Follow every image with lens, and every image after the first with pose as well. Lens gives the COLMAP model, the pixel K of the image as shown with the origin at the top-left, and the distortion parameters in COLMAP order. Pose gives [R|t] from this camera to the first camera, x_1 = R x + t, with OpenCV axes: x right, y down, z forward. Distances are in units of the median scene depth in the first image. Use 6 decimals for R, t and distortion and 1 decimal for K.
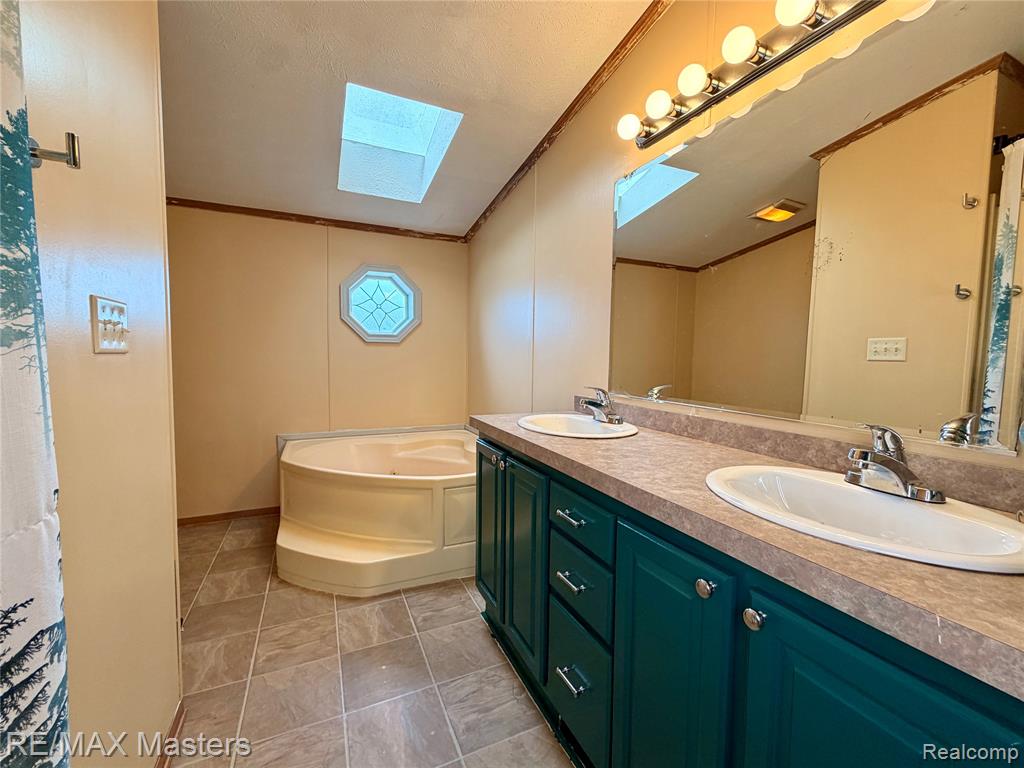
lens RADIAL K [[416.0, 0, 512.0], [0, 416.0, 384.0], [0, 0, 1]] dist [-0.002437, -0.000183]
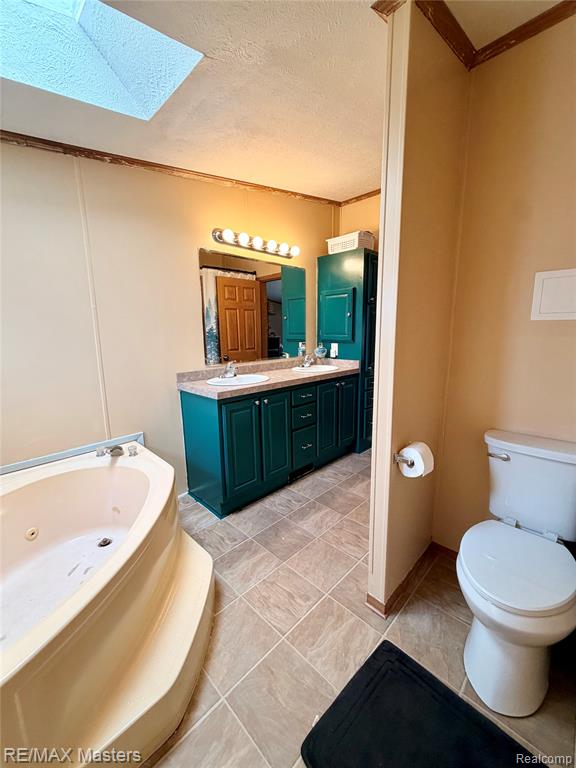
lens RADIAL K [[312.0, 0, 288.0], [0, 312.0, 384.0], [0, 0, 1]] dist [-0.002437, -0.000183]
pose [[-0.355707, -0.165250, 0.919872, -1.273095], [0.073761, 0.976210, 0.203893, -0.166554], [-0.931682, 0.140377, -0.335056, 1.224947]]
